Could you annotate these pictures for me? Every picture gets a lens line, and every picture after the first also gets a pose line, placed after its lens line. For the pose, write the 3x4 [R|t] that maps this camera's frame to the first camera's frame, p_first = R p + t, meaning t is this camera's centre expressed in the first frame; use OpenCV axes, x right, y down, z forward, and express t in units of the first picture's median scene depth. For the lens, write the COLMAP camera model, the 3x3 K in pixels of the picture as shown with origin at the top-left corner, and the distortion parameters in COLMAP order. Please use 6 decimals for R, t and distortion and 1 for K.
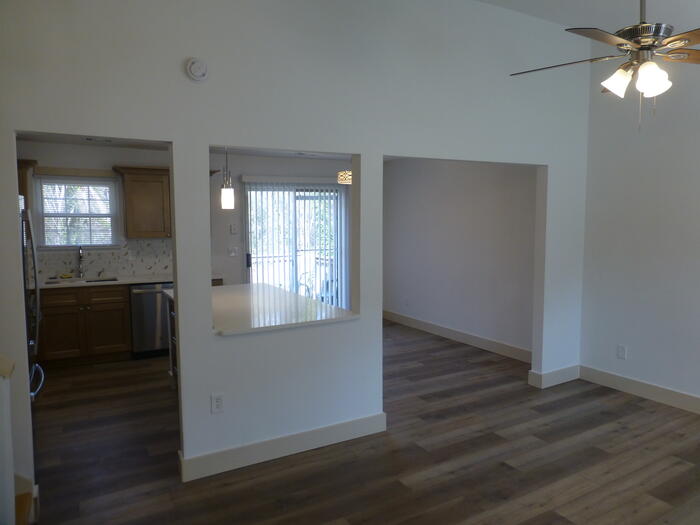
lens RADIAL K [[498.8, 0, 350.0], [0, 498.8, 262.5], [0, 0, 1]] dist [-0.005009, 0.002707]
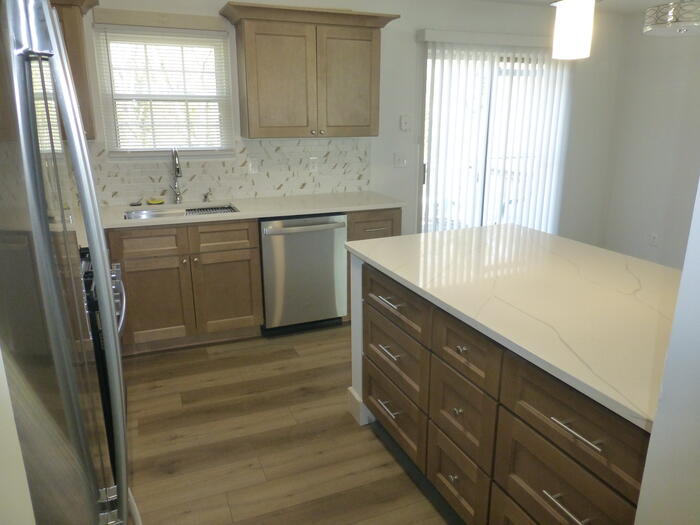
lens RADIAL K [[501.3, 0, 339.7], [0, 501.3, 251.1], [0, 0, 1]] dist [-0.010179, -0.004540]
pose [[0.990479, 0.033144, -0.133612, -0.255964], [-0.009749, 0.985035, 0.172078, -0.019432], [0.137316, -0.169137, 0.975980, 0.412418]]
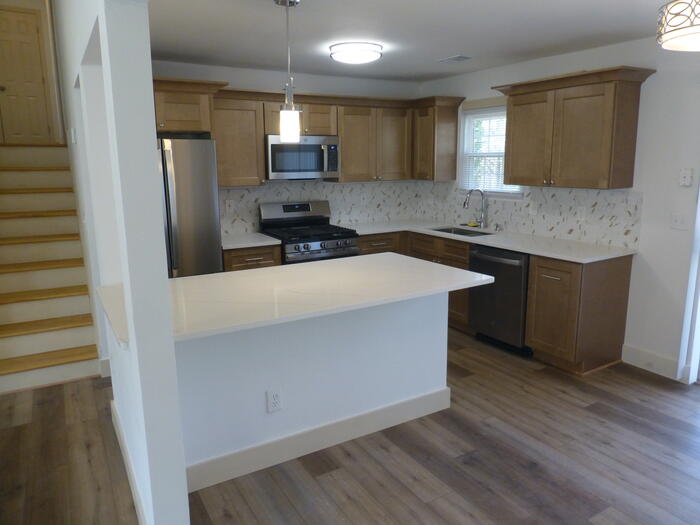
lens RADIAL K [[498.8, 0, 350.0], [0, 498.8, 262.5], [0, 0, 1]] dist [-0.005009, 0.002707]
pose [[0.001821, 0.191726, -0.981447, 0.314277], [-0.080720, 0.978274, 0.190956, -0.057235], [0.996735, 0.078875, 0.017258, 0.751985]]
